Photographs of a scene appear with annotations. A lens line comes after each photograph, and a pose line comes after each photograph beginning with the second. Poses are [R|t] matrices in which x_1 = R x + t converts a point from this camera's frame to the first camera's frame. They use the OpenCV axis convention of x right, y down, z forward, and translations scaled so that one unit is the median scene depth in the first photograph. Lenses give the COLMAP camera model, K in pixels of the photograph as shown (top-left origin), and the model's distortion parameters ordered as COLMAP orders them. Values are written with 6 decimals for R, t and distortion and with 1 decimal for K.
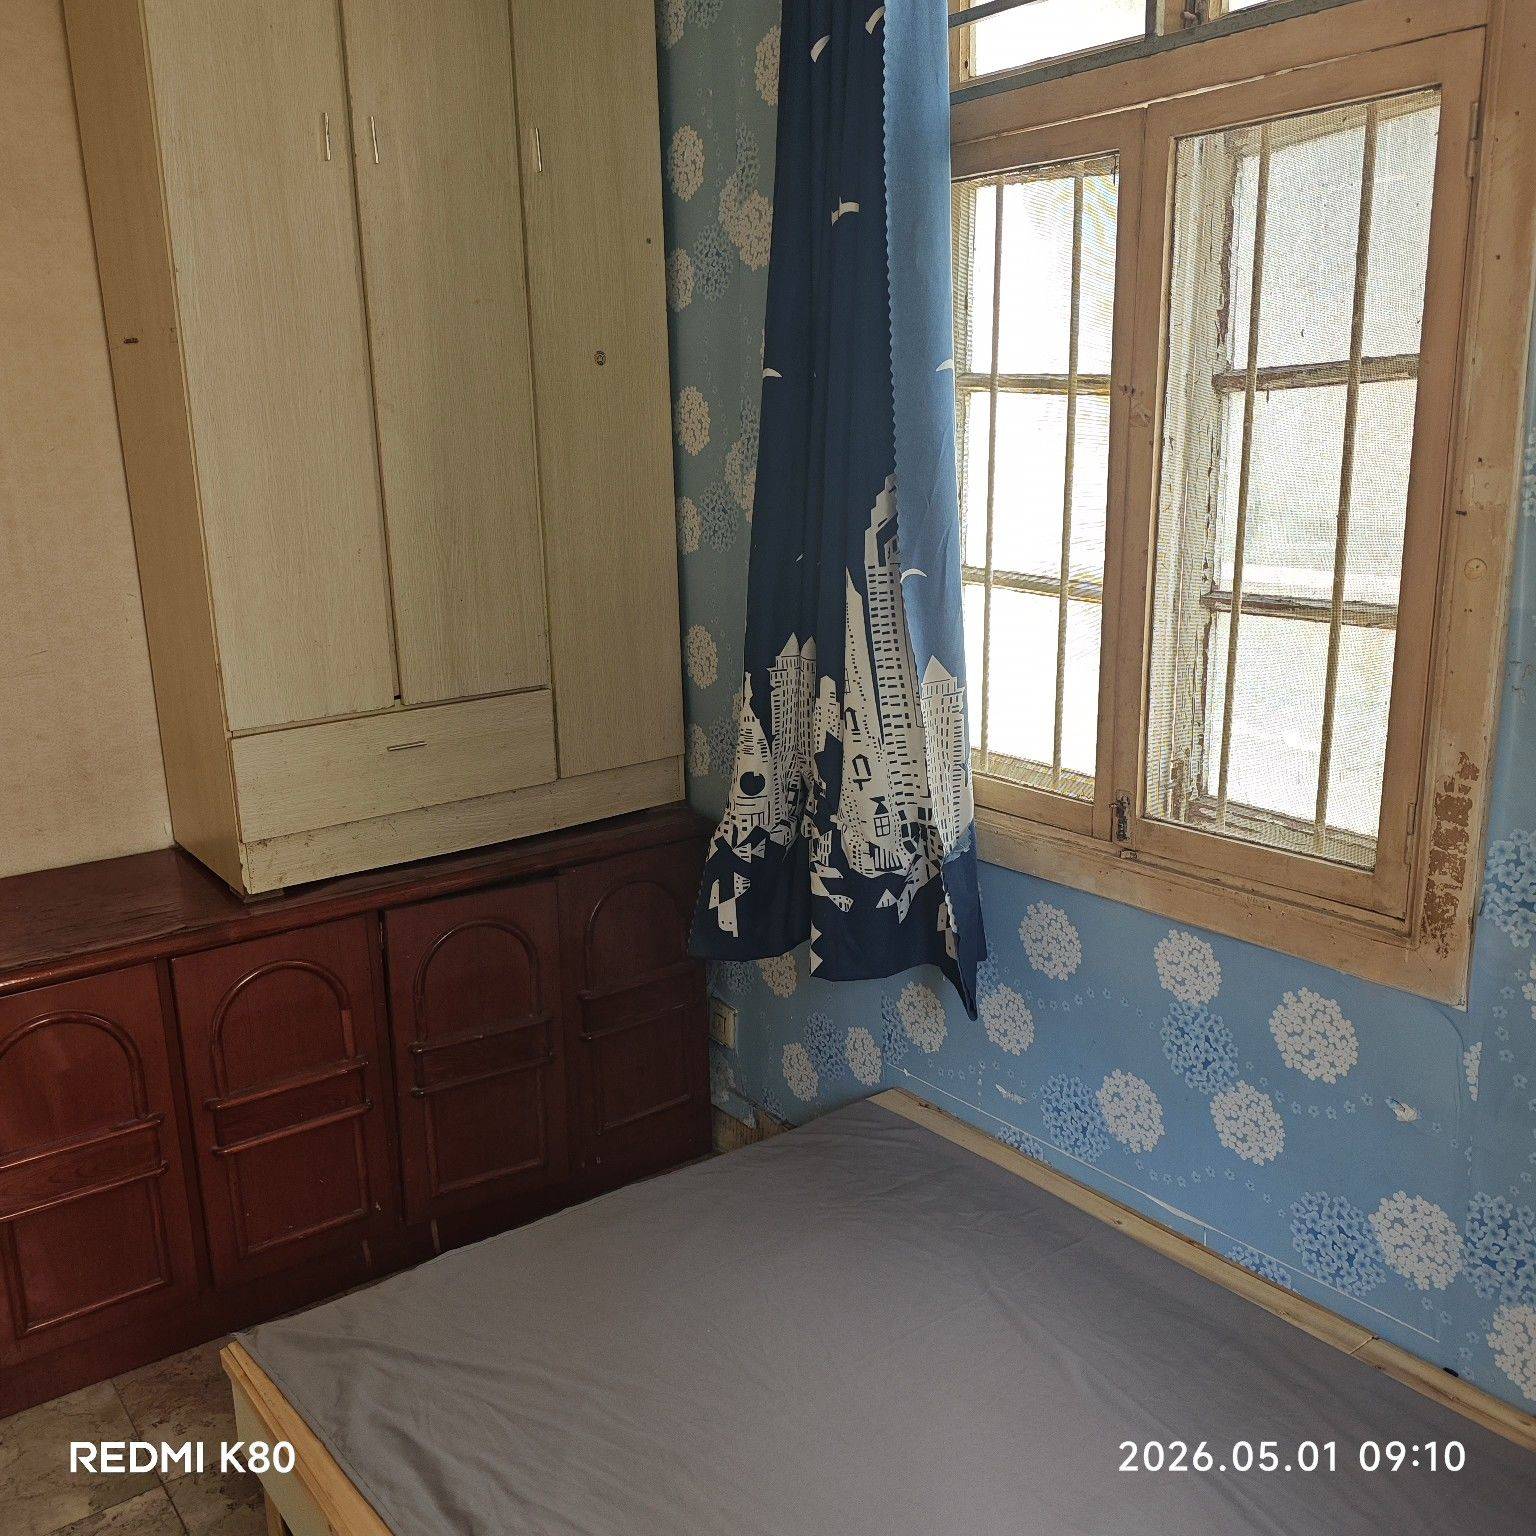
lens RADIAL K [[1462.8, 0, 769.4], [0, 1462.8, 747.8], [0, 0, 1]] dist [0.037688, -0.070100]
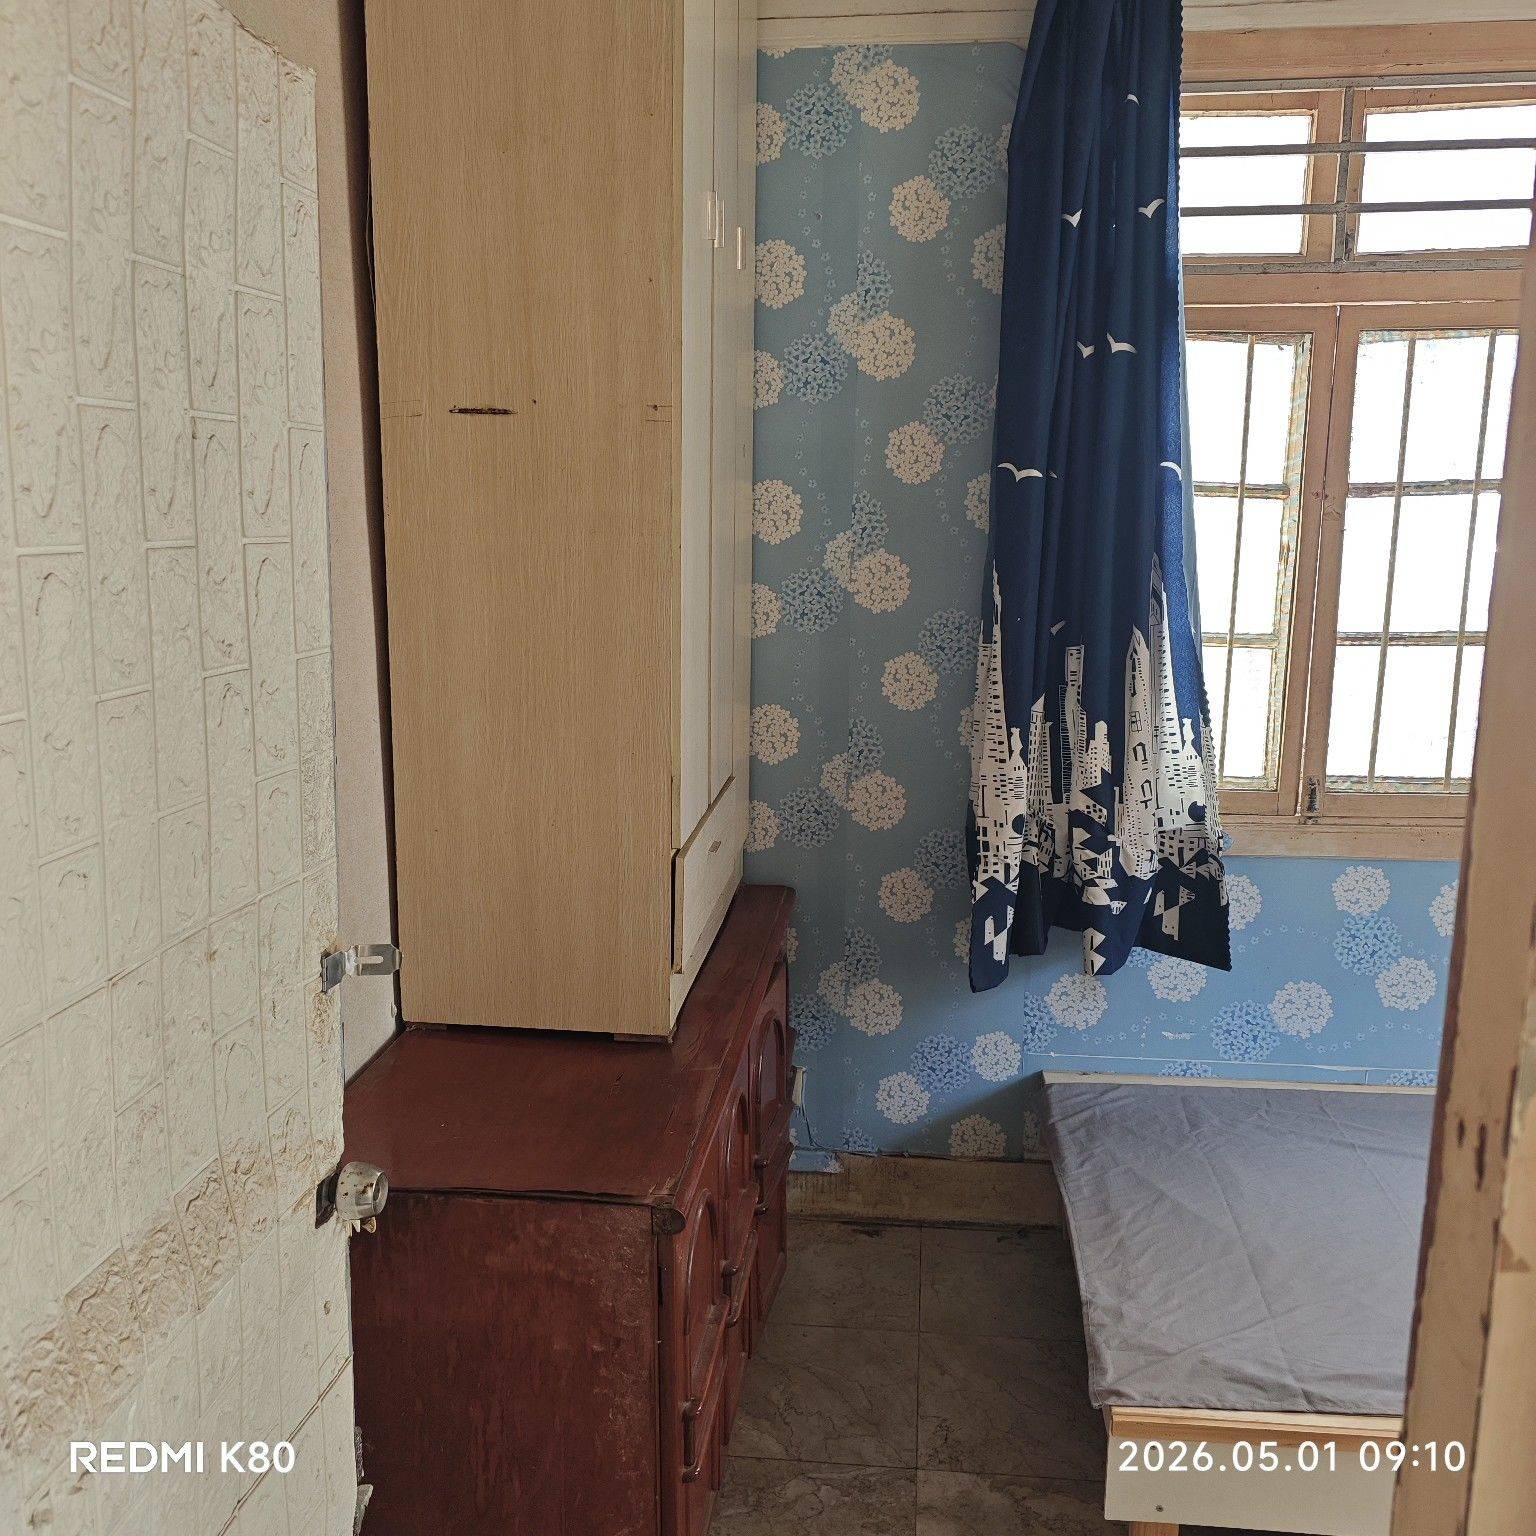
lens RADIAL K [[1462.8, 0, 769.4], [0, 1462.8, 747.8], [0, 0, 1]] dist [0.037688, -0.070100]
pose [[0.689061, -0.104933, 0.717066, -1.015553], [0.148836, 0.988860, 0.001683, -0.069682], [-0.709255, 0.105566, 0.697003, 0.347059]]
